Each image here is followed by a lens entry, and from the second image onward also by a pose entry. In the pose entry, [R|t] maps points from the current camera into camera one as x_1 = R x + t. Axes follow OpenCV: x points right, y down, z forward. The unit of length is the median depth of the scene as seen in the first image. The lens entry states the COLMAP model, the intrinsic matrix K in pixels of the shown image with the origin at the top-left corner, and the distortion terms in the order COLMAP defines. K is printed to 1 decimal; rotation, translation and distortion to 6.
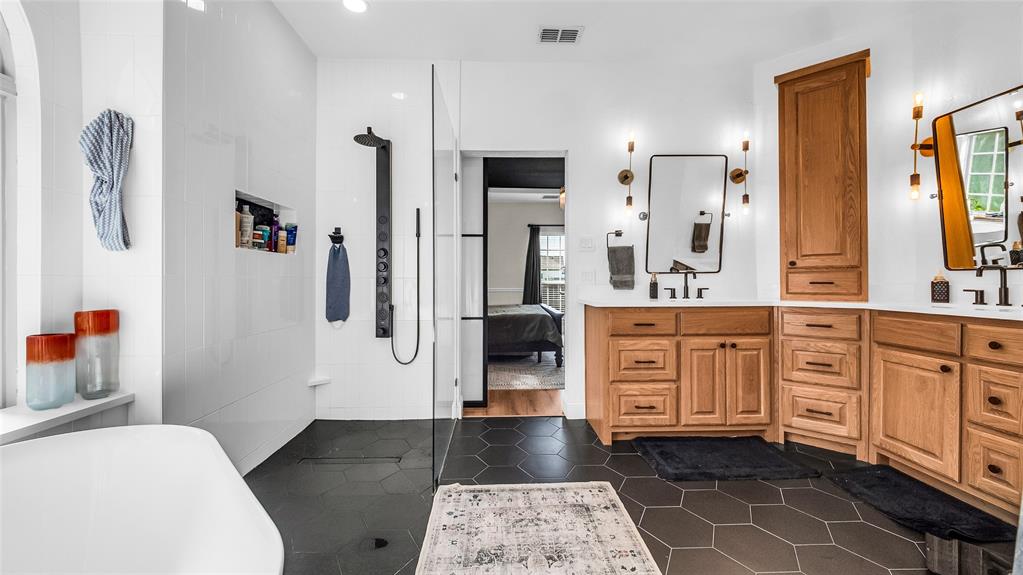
lens RADIAL K [[473.2, 0, 514.2], [0, 473.2, 282.0], [0, 0, 1]] dist [0.028786, 0.000059]
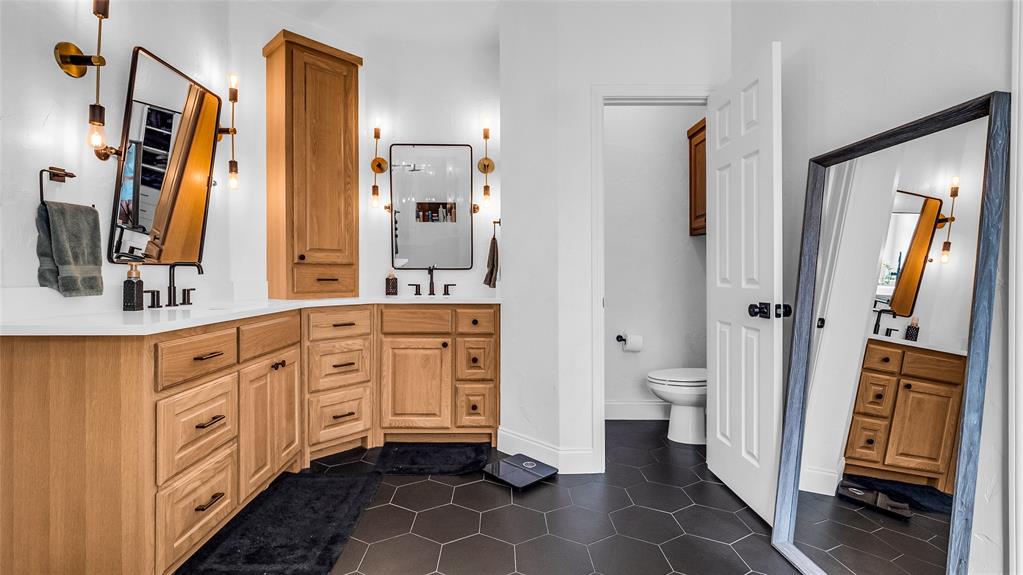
lens RADIAL K [[473.2, 0, 514.2], [0, 473.2, 282.0], [0, 0, 1]] dist [0.028786, 0.000059]
pose [[-0.015615, -0.005414, 0.999863, -0.318266], [0.007714, 0.999955, 0.005535, 0.004236], [-0.999848, 0.007799, -0.015573, 0.689111]]
